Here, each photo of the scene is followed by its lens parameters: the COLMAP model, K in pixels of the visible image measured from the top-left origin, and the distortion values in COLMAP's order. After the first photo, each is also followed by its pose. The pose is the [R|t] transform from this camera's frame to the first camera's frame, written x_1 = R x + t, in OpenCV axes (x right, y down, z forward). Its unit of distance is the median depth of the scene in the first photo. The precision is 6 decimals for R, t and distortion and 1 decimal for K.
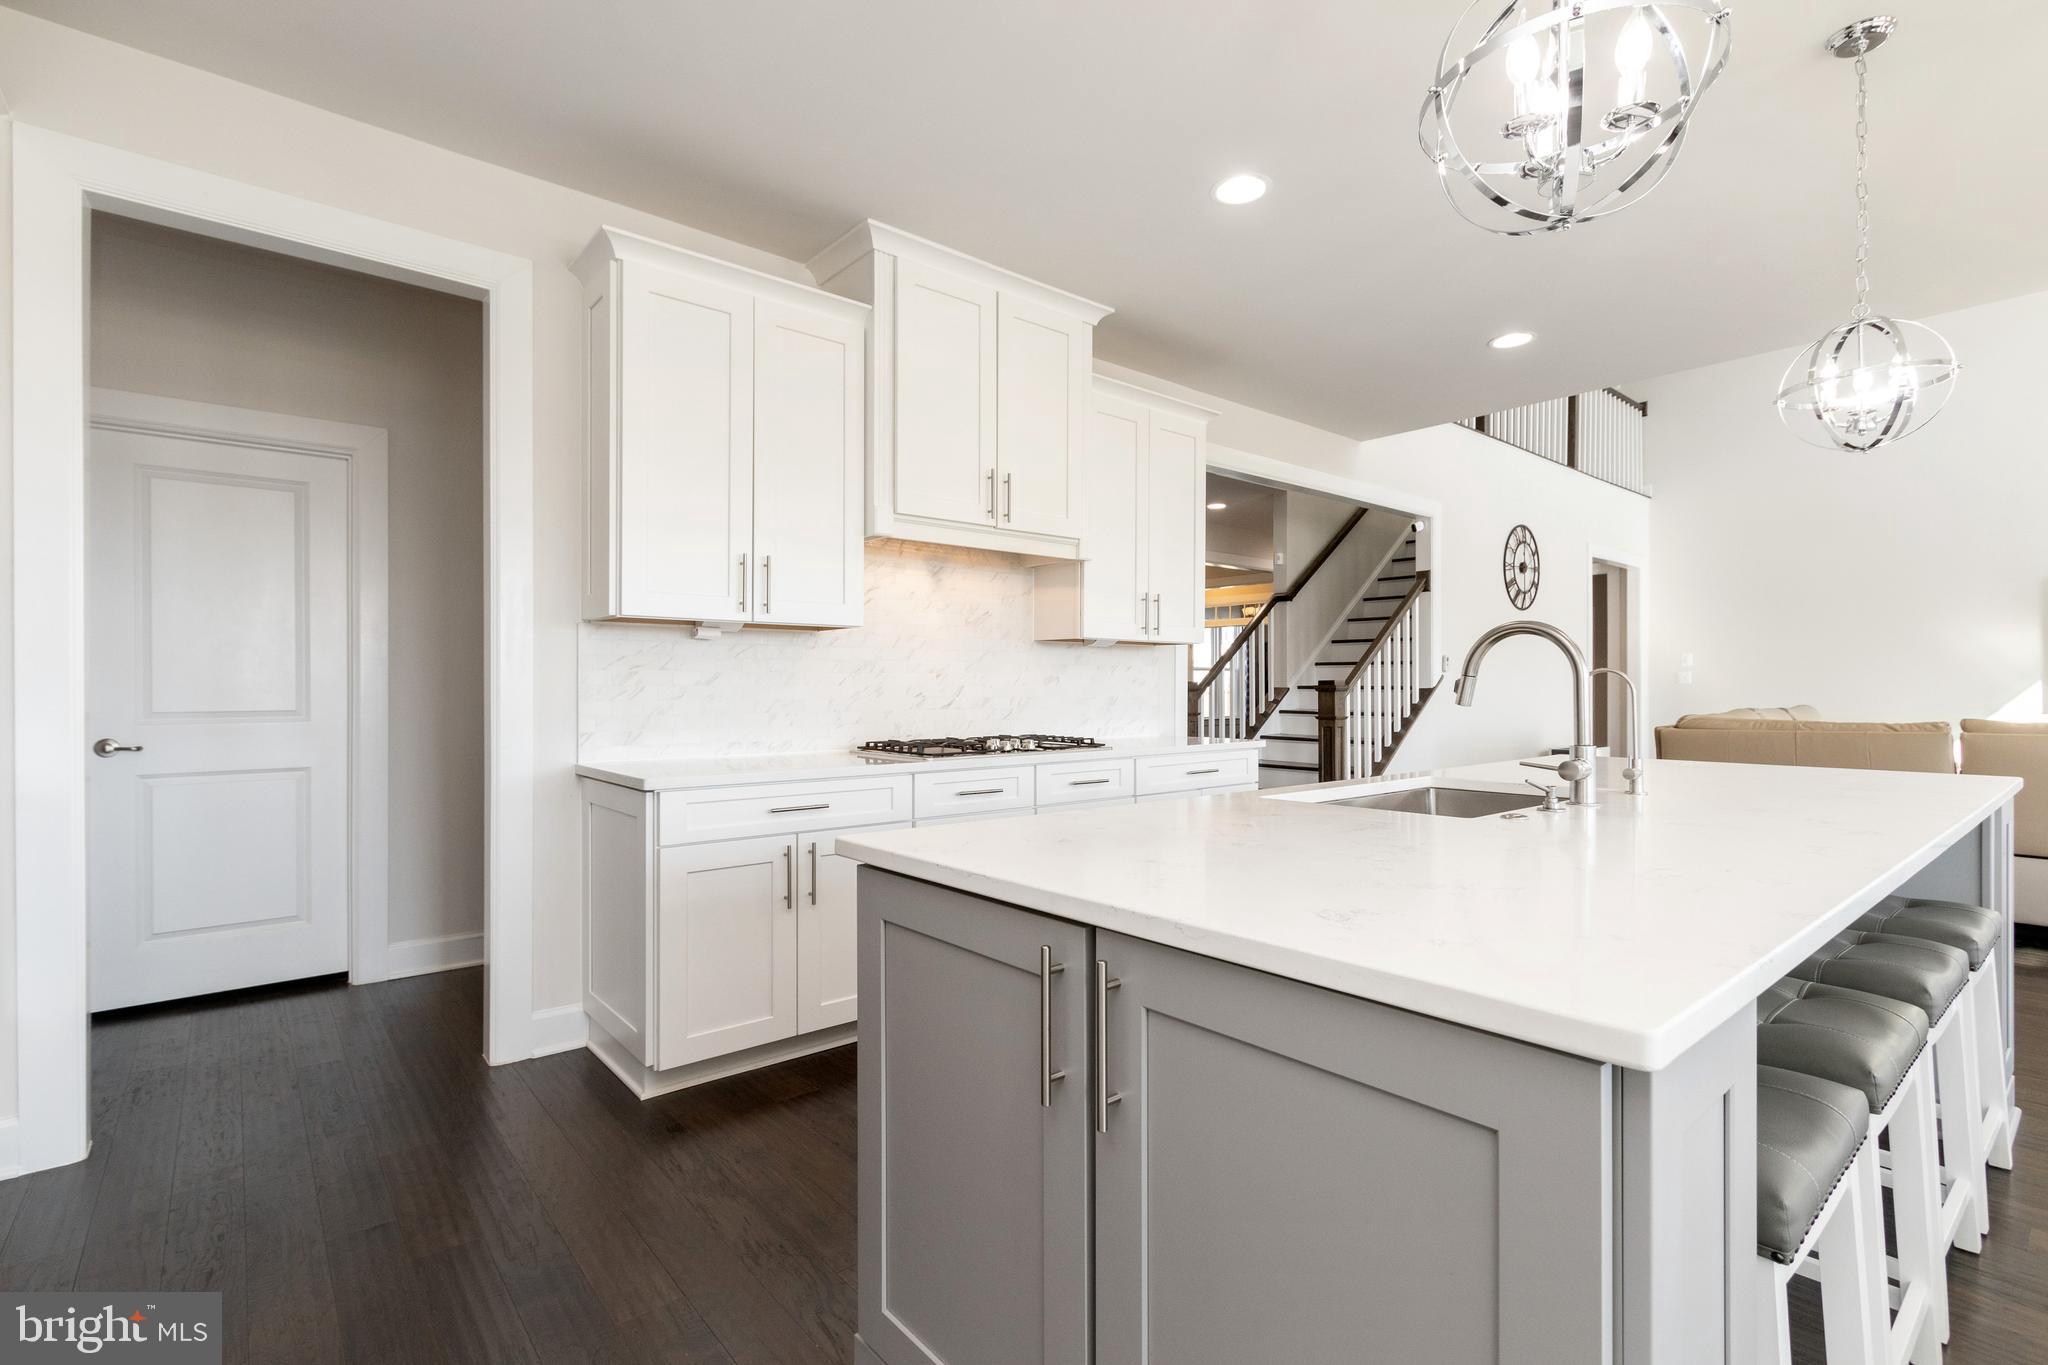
lens RADIAL K [[933.1, 0, 985.2], [0, 933.1, 684.6], [0, 0, 1]] dist [0.000918, -0.001512]
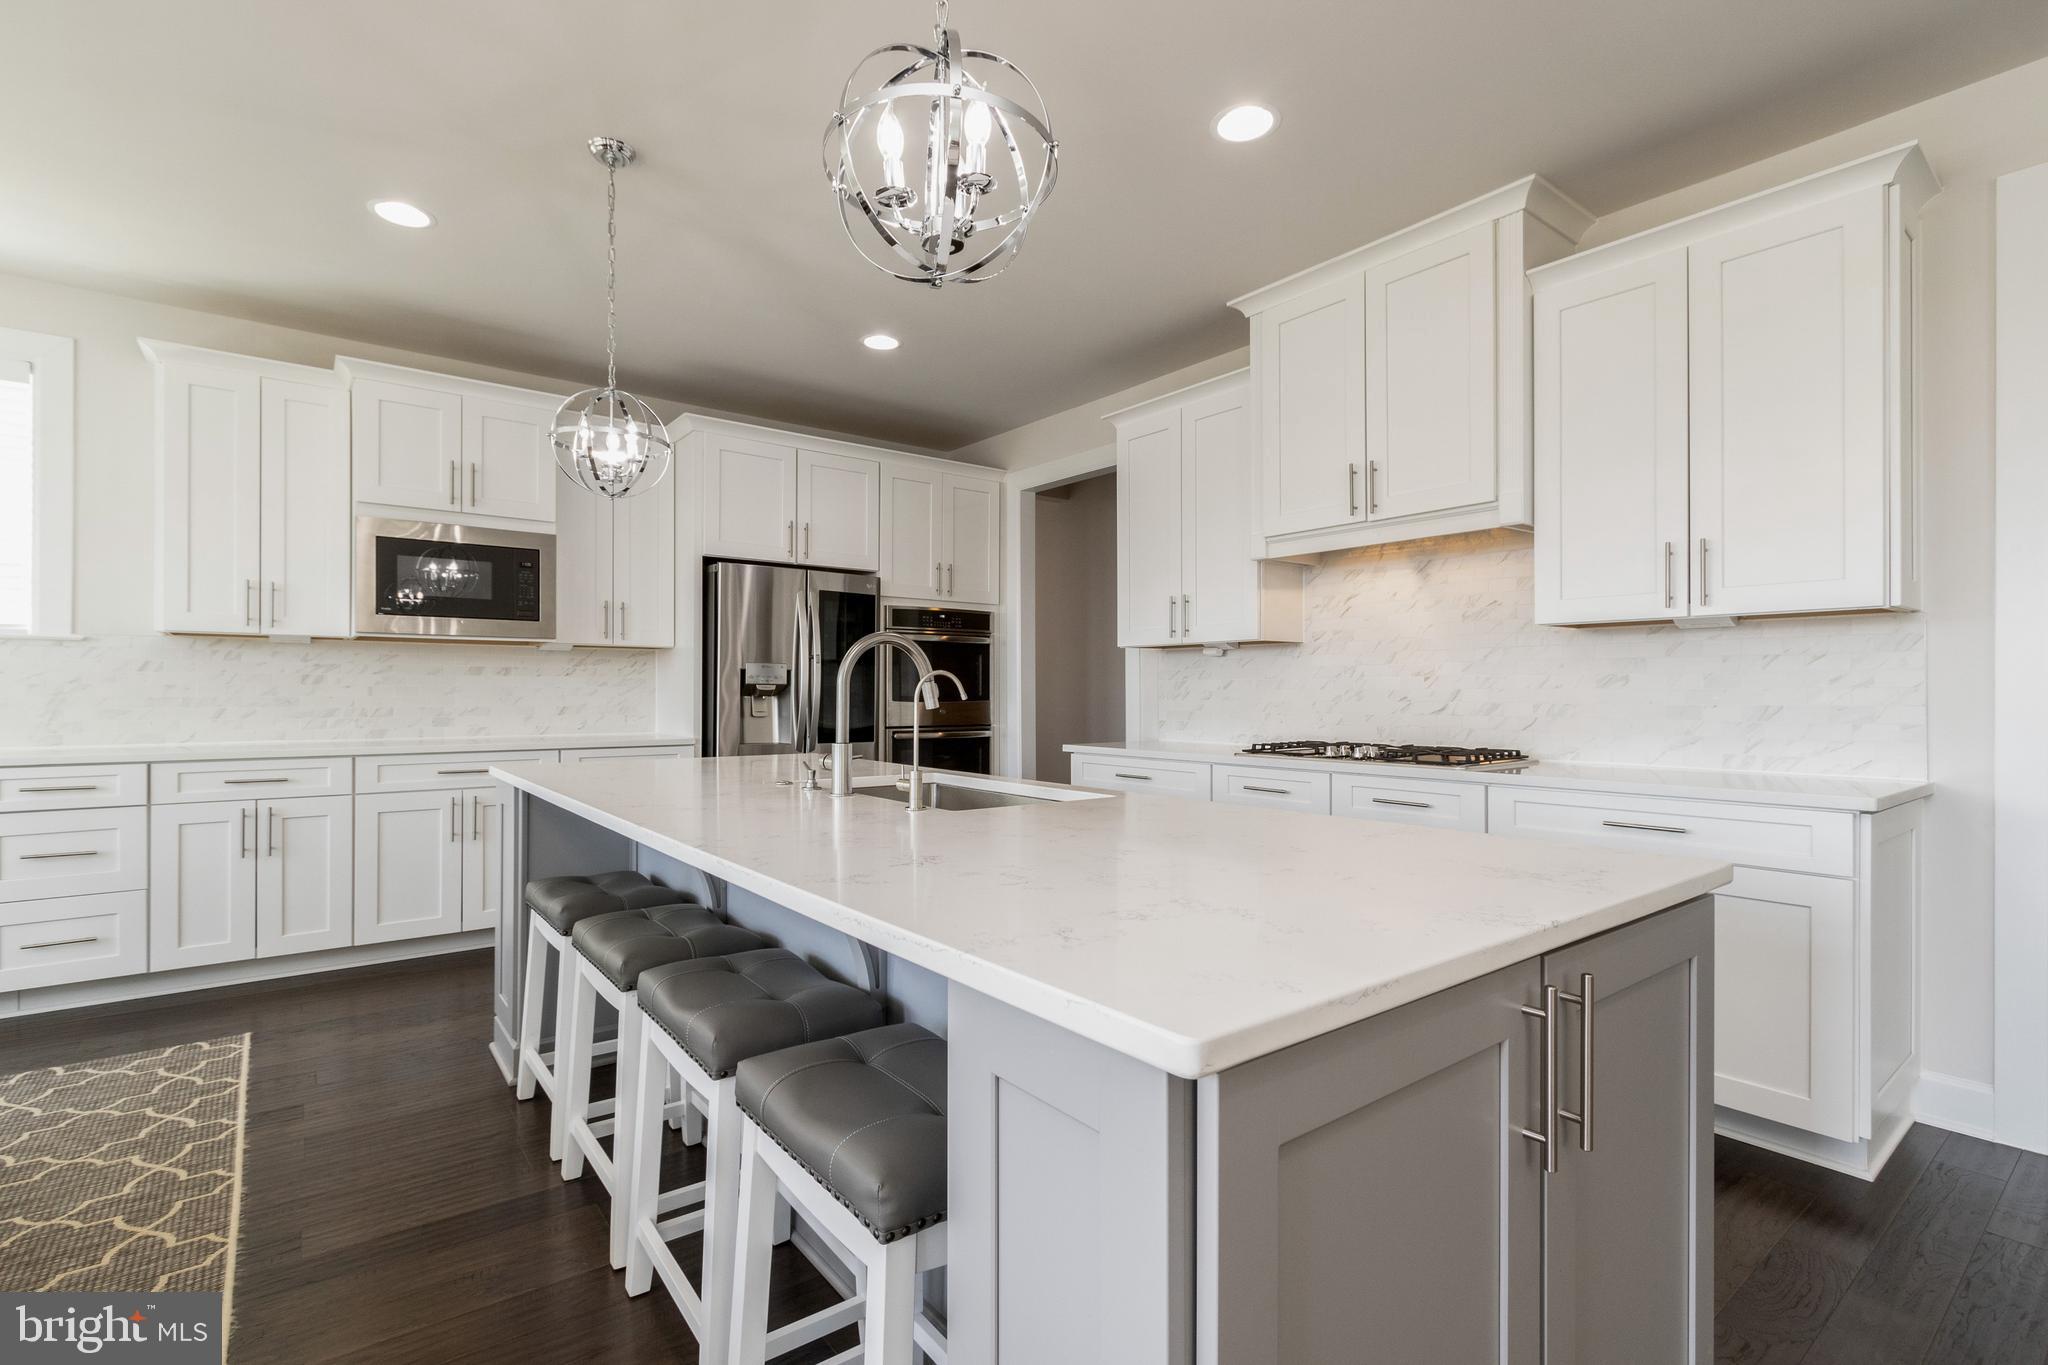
lens RADIAL K [[933.1, 0, 1011.0], [0, 933.1, 692.1], [0, 0, 1]] dist [0.000918, -0.001512]
pose [[-0.020041, 0.001611, -0.999798, 0.917734], [0.005313, 0.999985, 0.001505, 0.000411], [0.999785, -0.005282, -0.020049, 0.626199]]
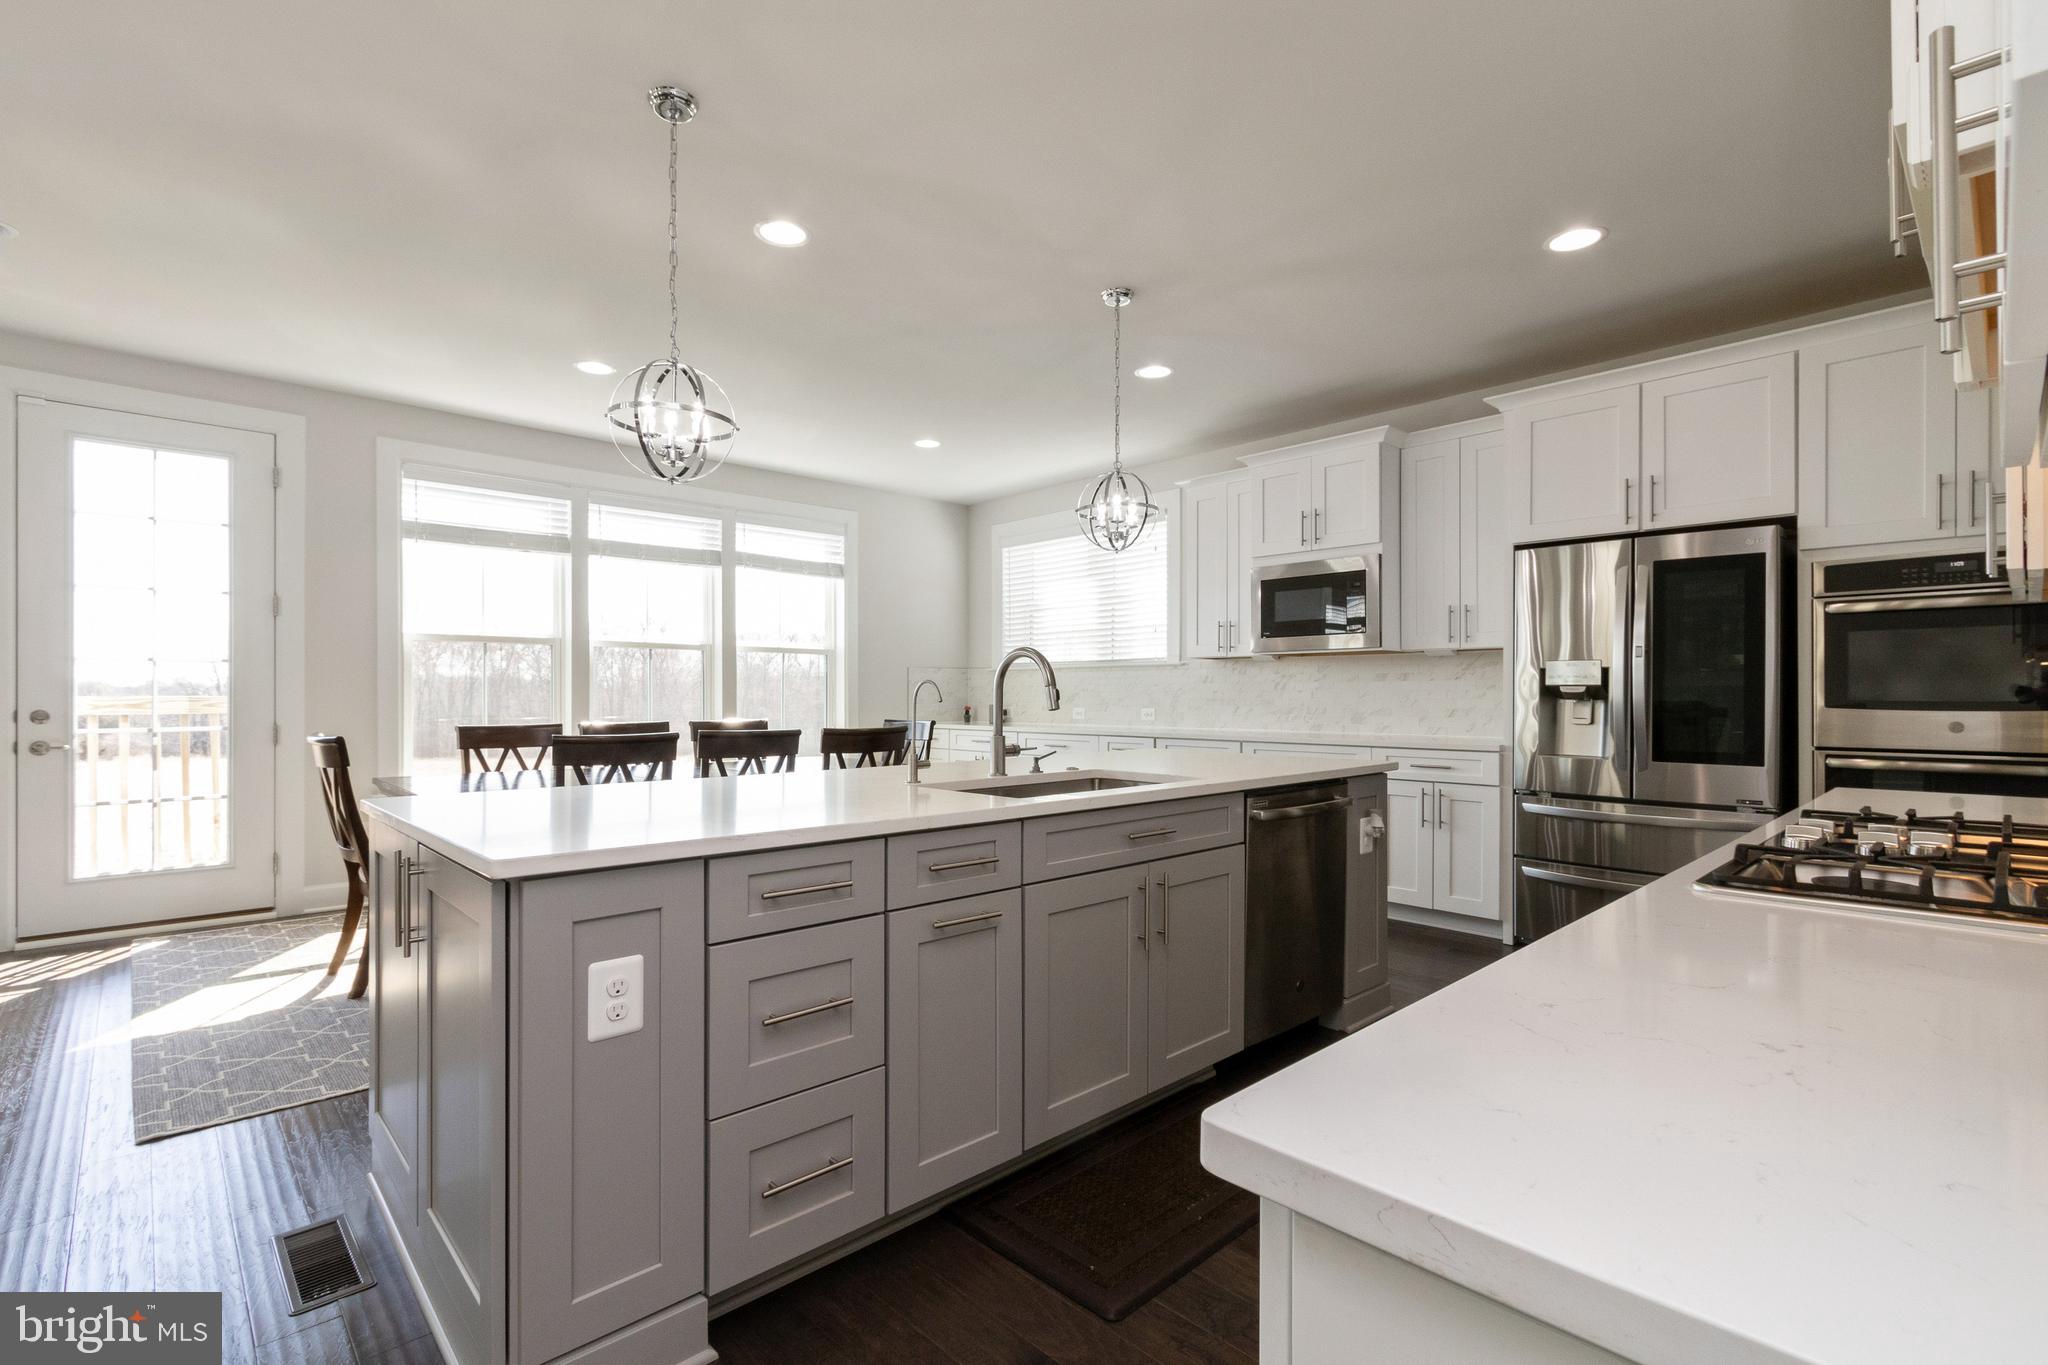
lens RADIAL K [[933.1, 0, 1009.1], [0, 933.1, 686.9], [0, 0, 1]] dist [0.000918, -0.001512]
pose [[-0.997490, 0.001917, -0.070787, 0.375076], [0.003001, 0.999880, -0.015216, 0.005559], [0.070749, -0.015391, -0.997375, 1.272898]]
